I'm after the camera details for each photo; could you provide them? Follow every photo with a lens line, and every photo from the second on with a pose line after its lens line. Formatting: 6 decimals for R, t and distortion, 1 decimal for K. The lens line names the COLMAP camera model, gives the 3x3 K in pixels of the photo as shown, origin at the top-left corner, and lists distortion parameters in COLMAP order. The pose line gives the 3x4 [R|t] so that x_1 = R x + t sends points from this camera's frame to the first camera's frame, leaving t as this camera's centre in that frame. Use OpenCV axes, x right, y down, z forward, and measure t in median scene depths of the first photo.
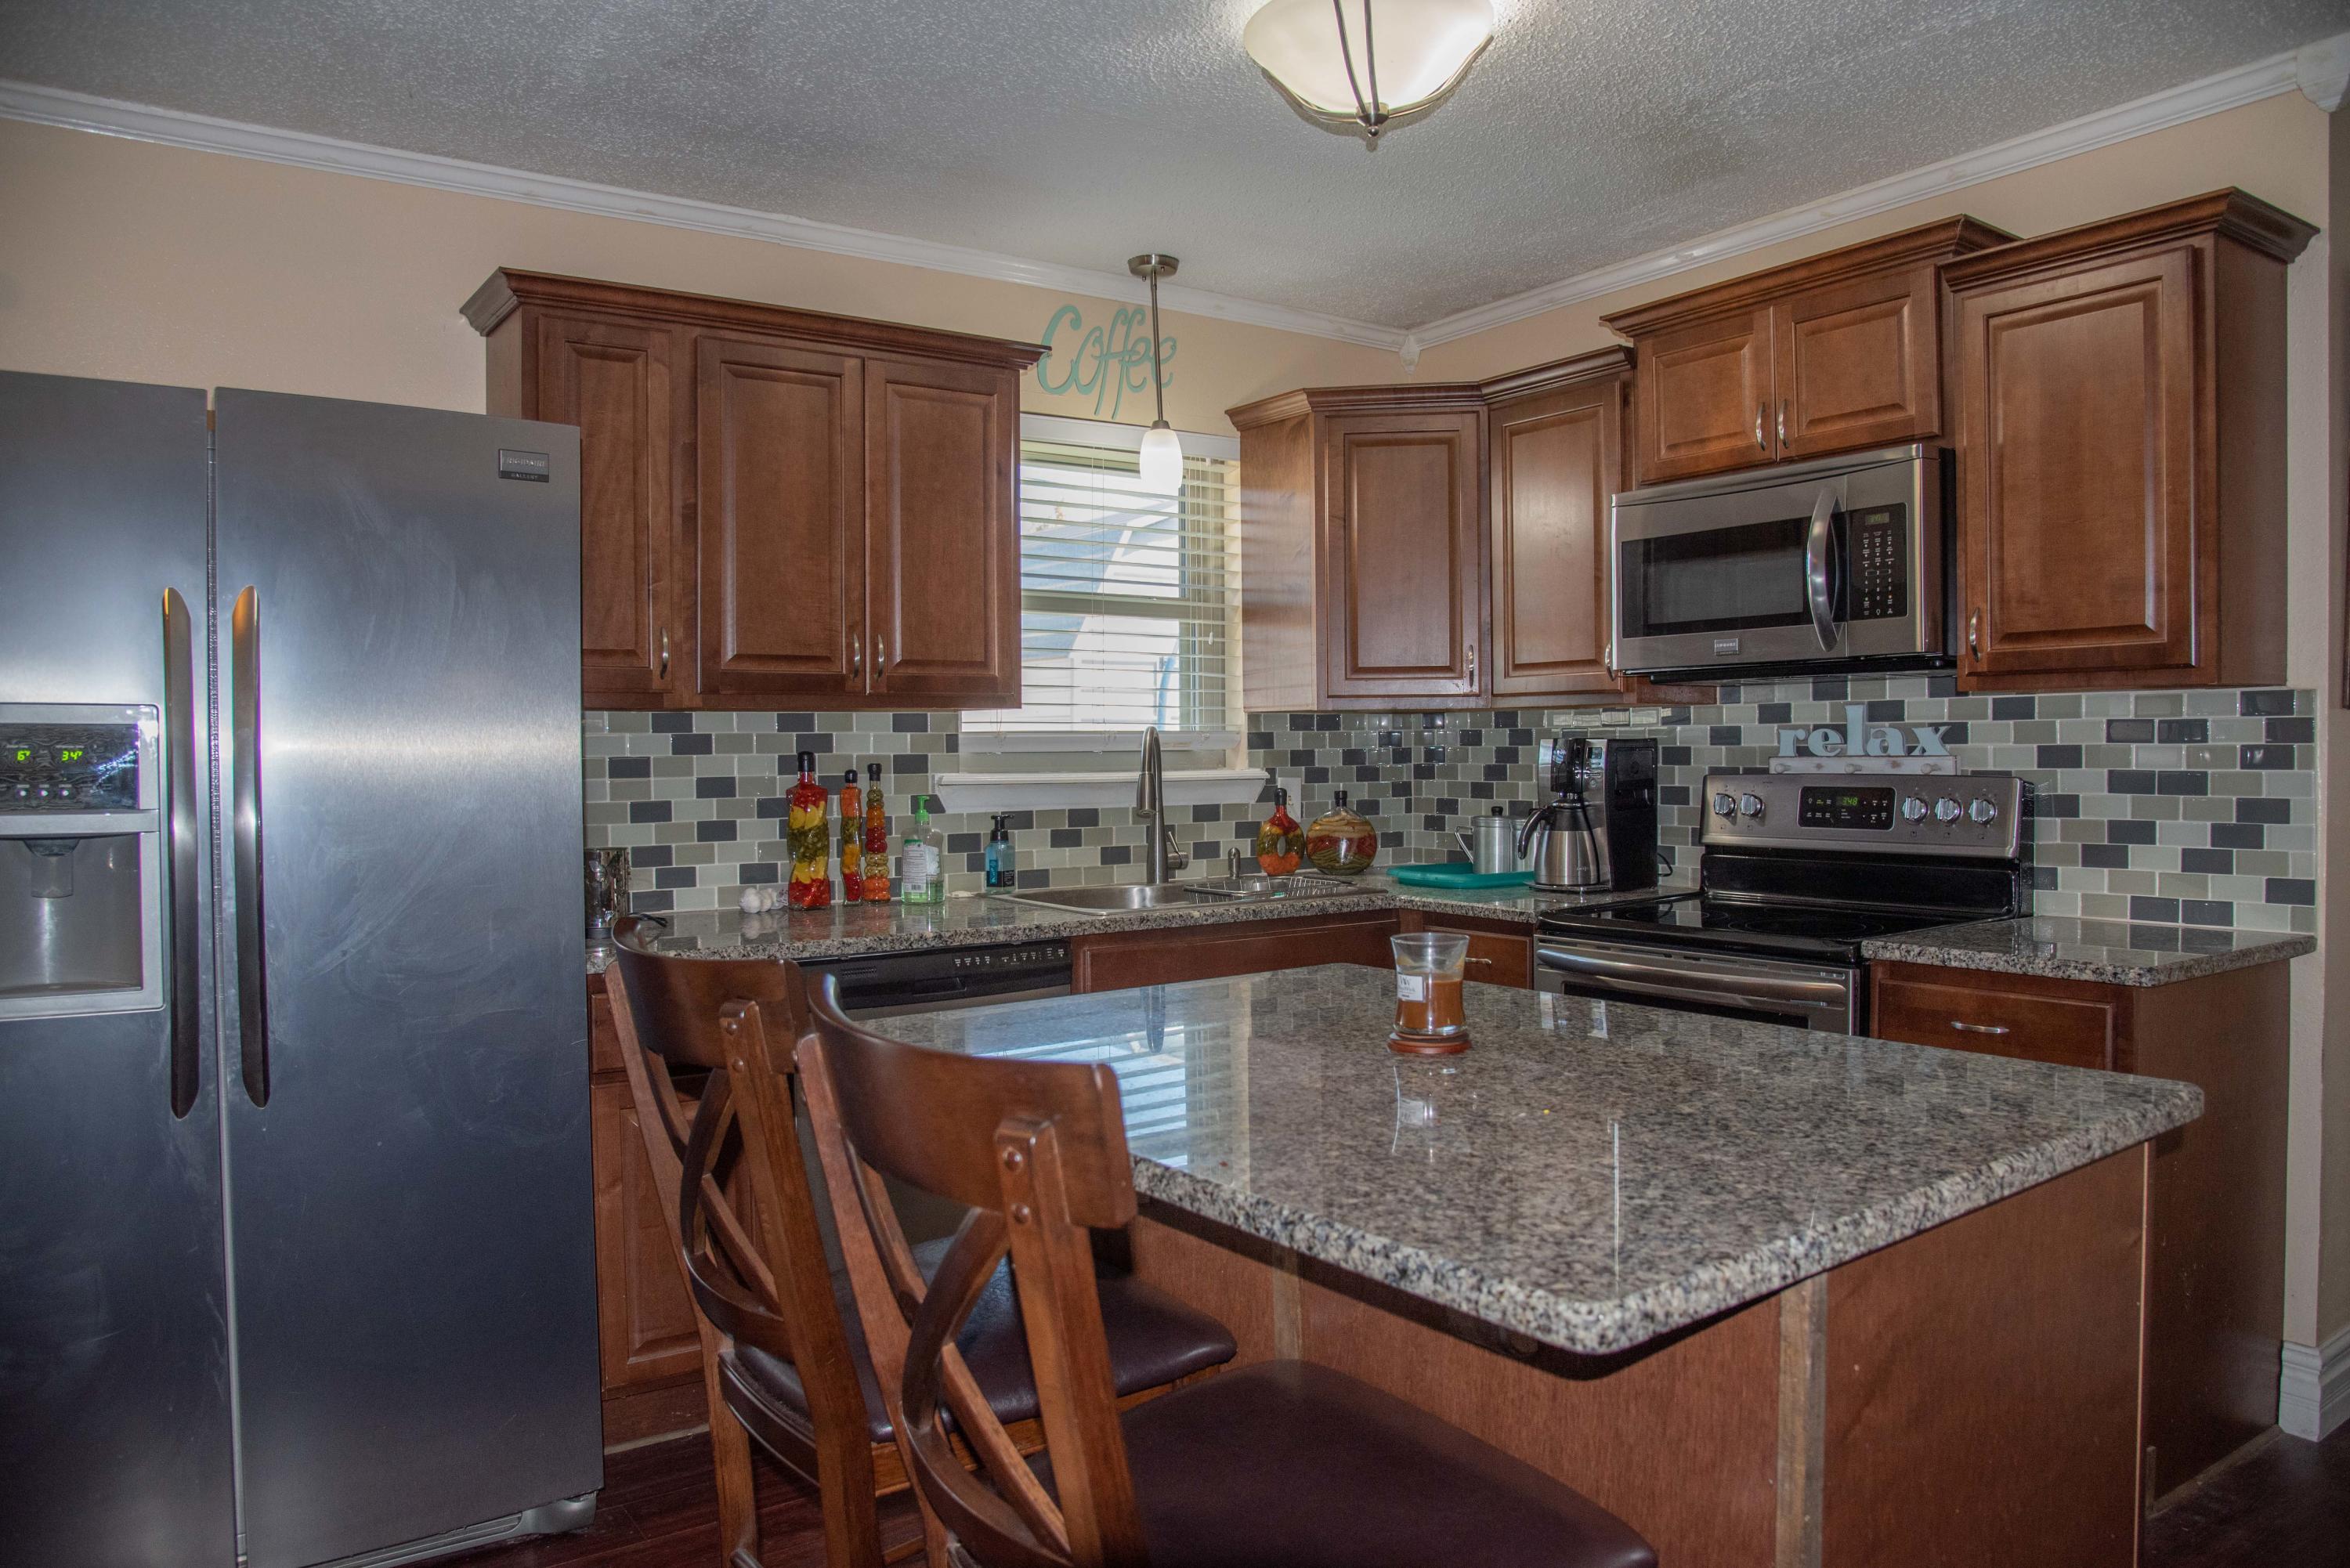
lens RADIAL K [[1606.0, 0, 1175.0], [0, 1606.0, 796.8], [0, 0, 1]] dist [-0.116577, 0.071788]
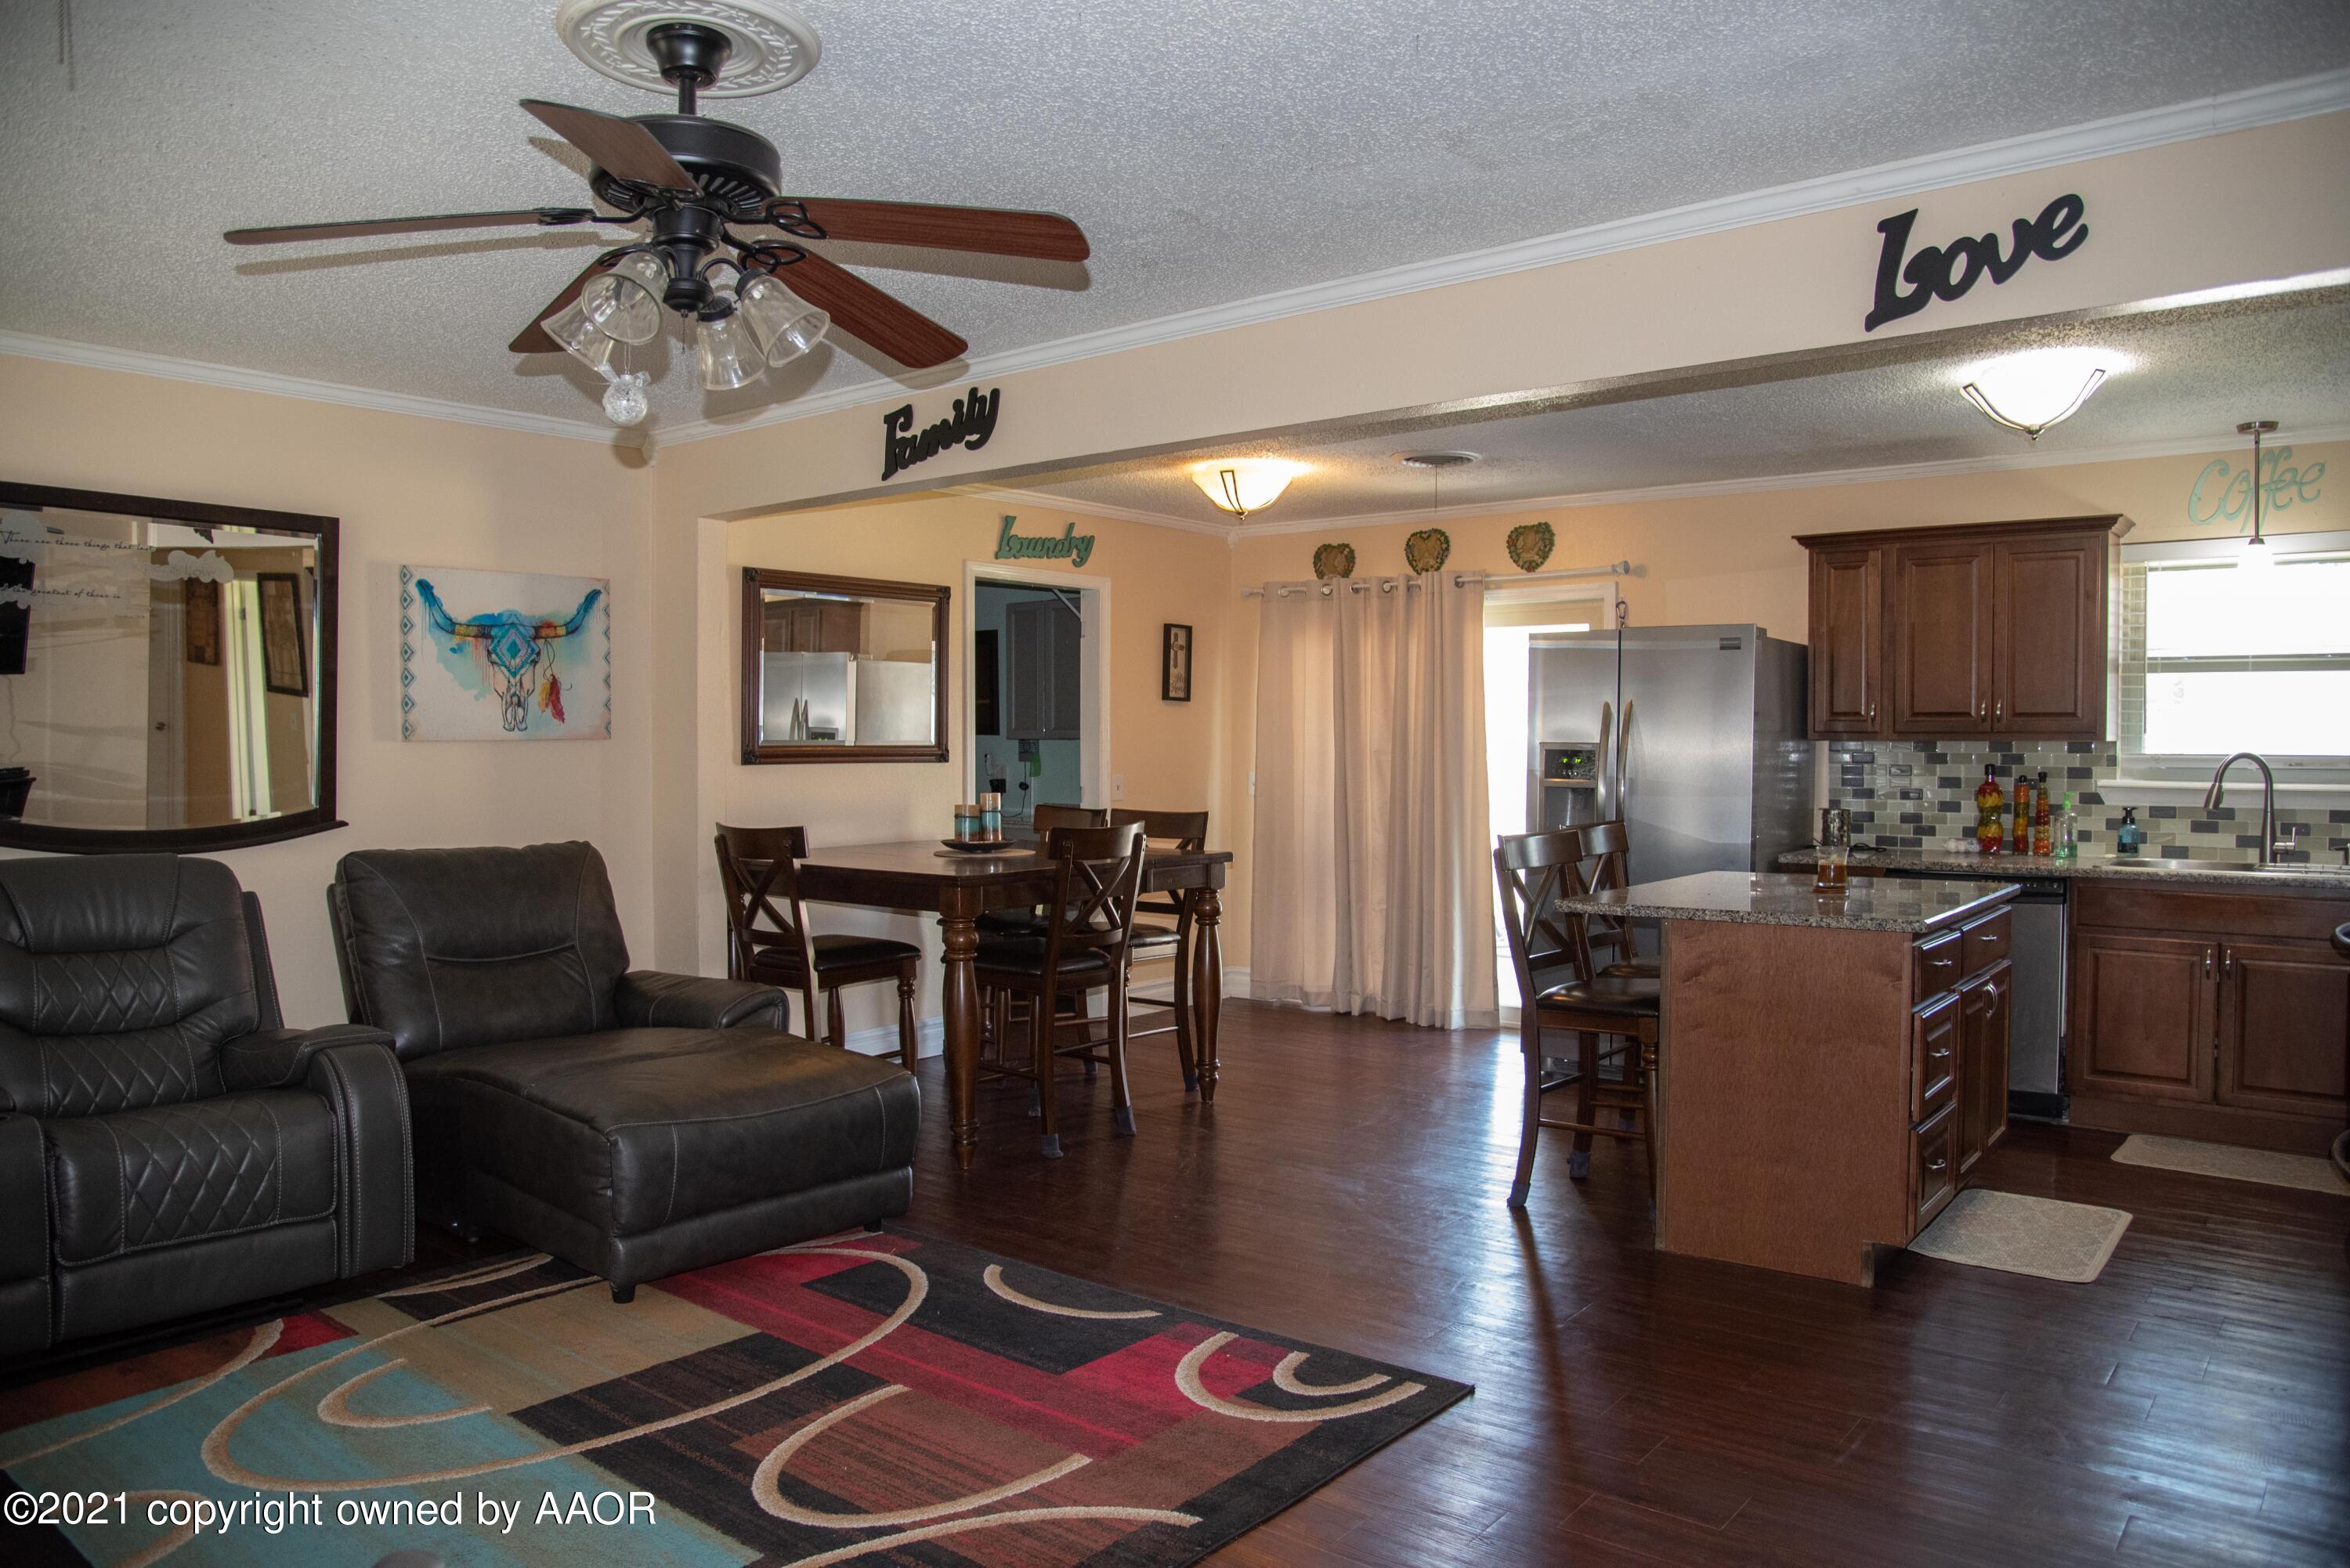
lens RADIAL K [[1591.7, 0, 1177.8], [0, 1591.7, 802.1], [0, 0, 1]] dist [-0.118974, 0.067453]
pose [[0.276588, 0.044325, -0.959966, 1.183245], [-0.031239, 0.998822, 0.037119, -0.022367], [0.960481, 0.019722, 0.277647, -0.338876]]
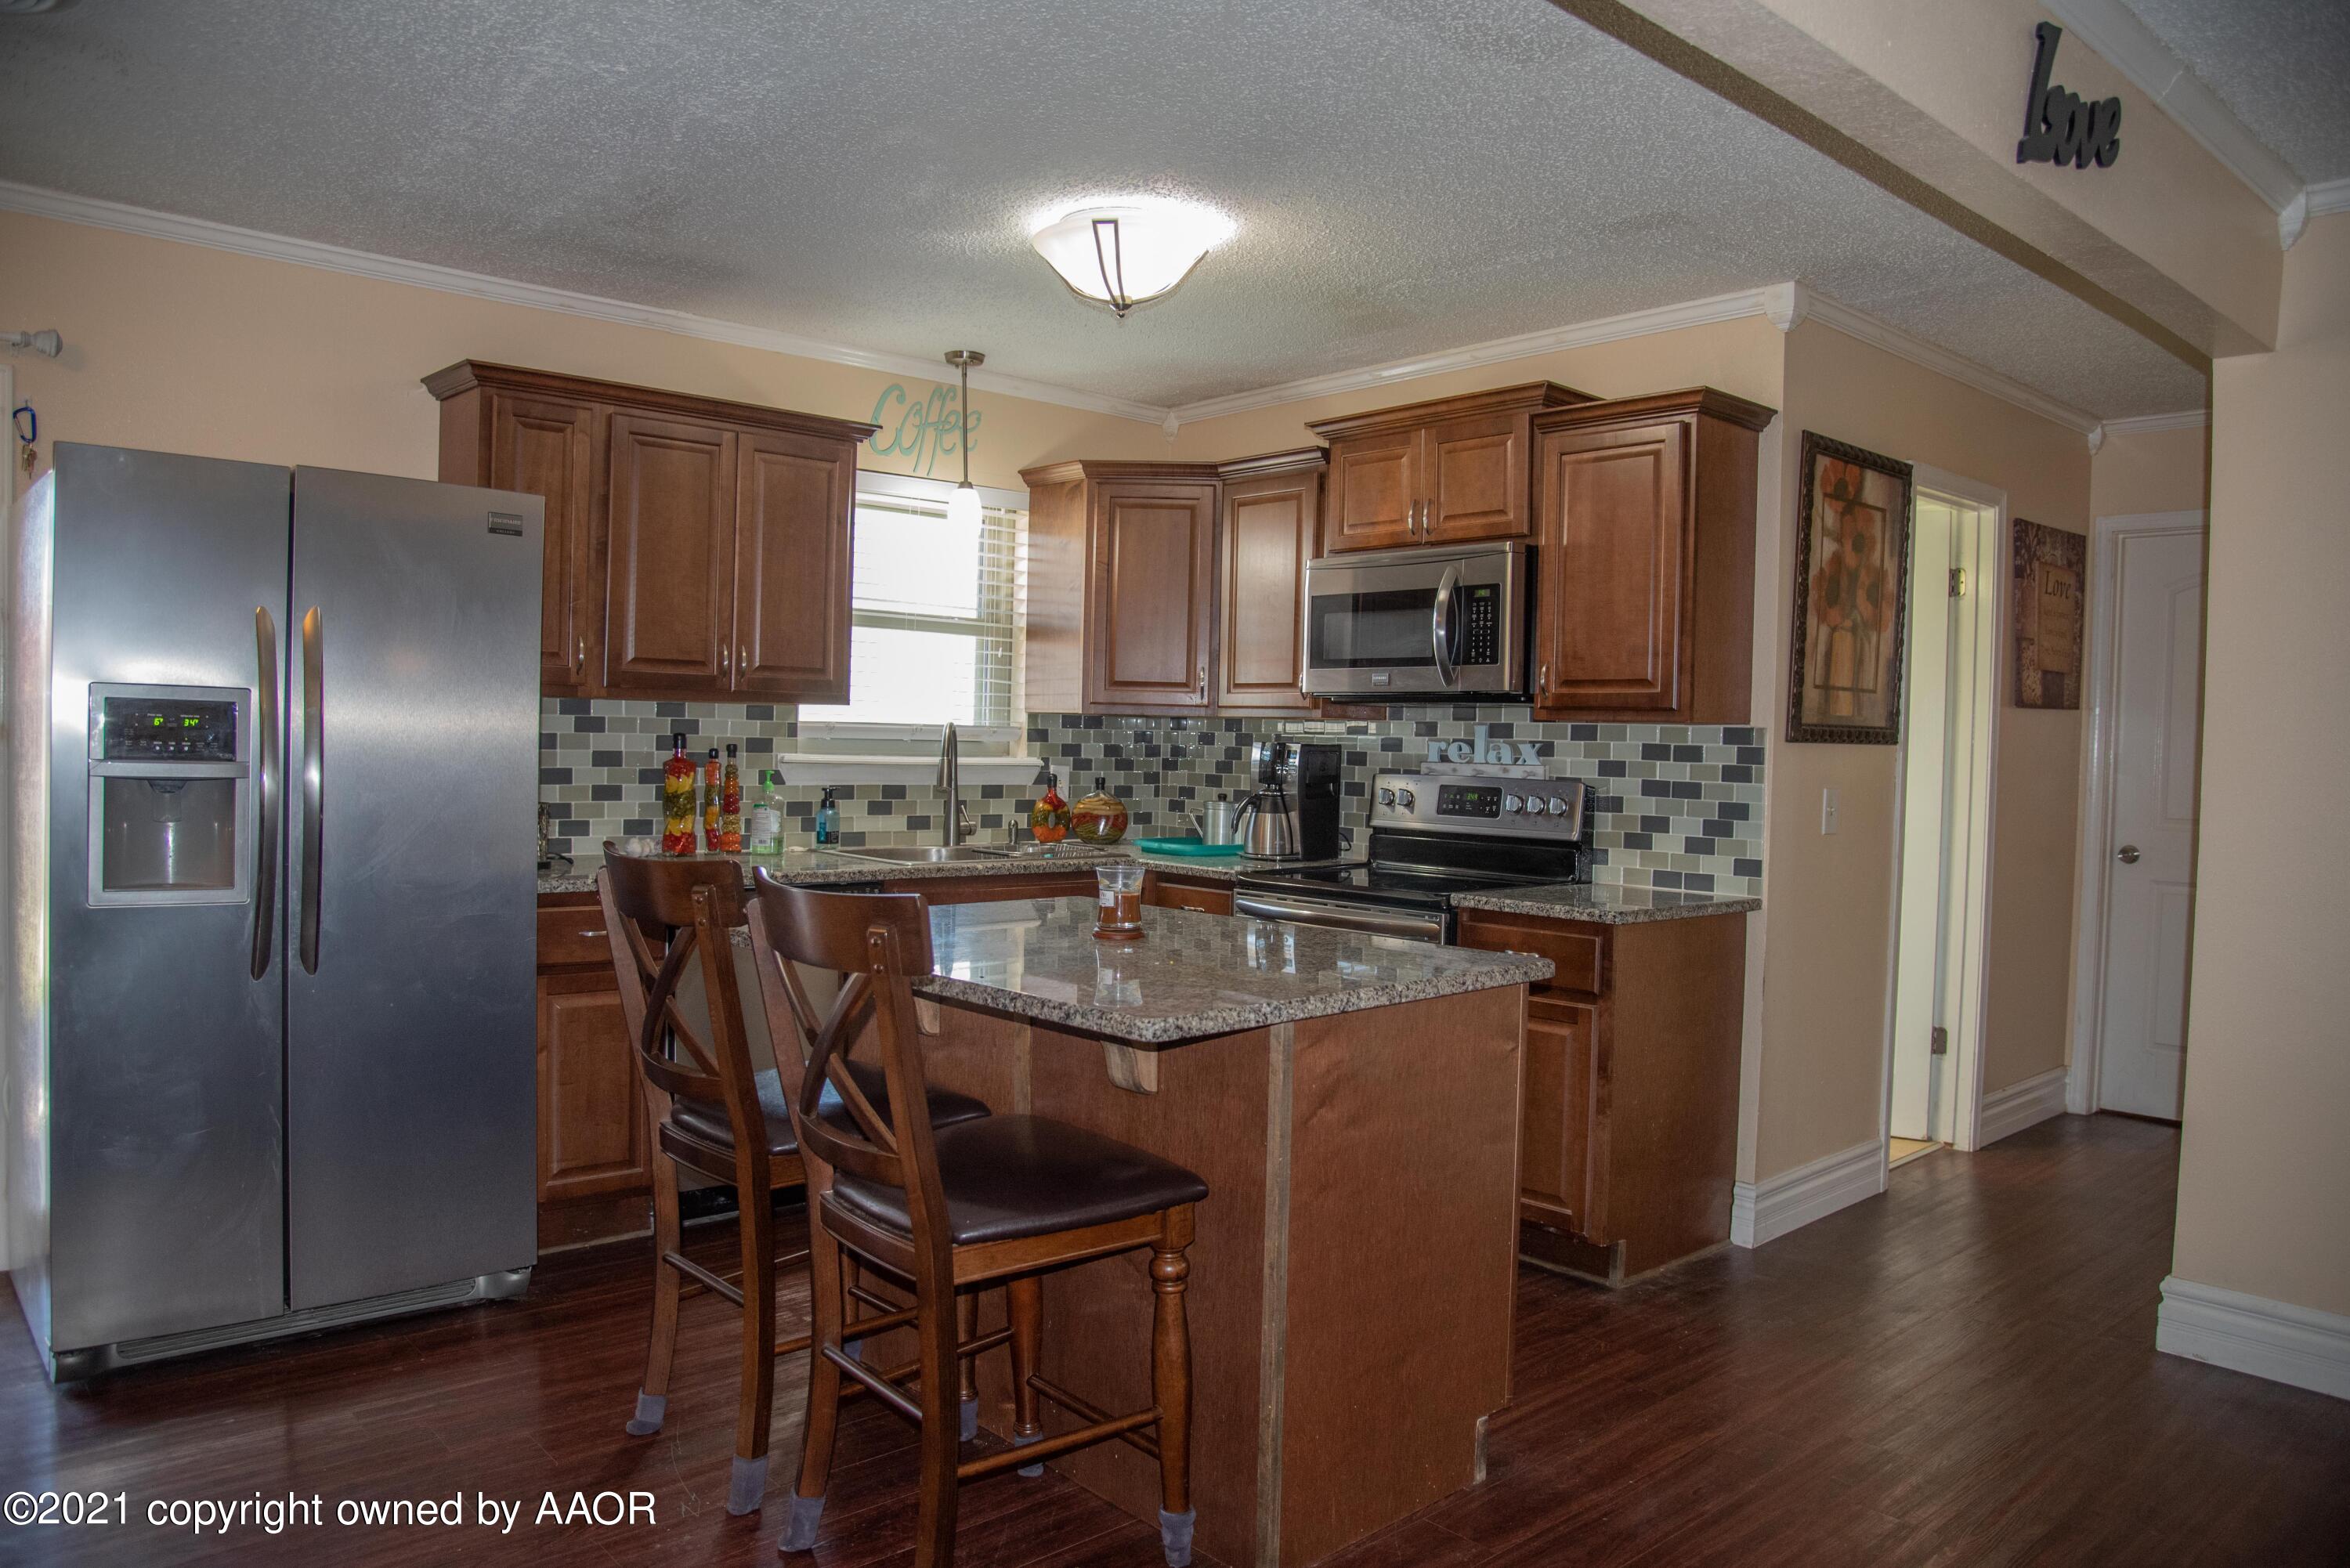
lens RADIAL K [[1606.0, 0, 1175.0], [0, 1606.0, 796.8], [0, 0, 1]] dist [-0.116577, 0.071788]
pose [[0.991704, 0.030613, 0.124842, 0.005811], [-0.031565, 0.999486, 0.005653, 0.003146], [-0.124605, -0.009547, 0.992161, -0.323070]]
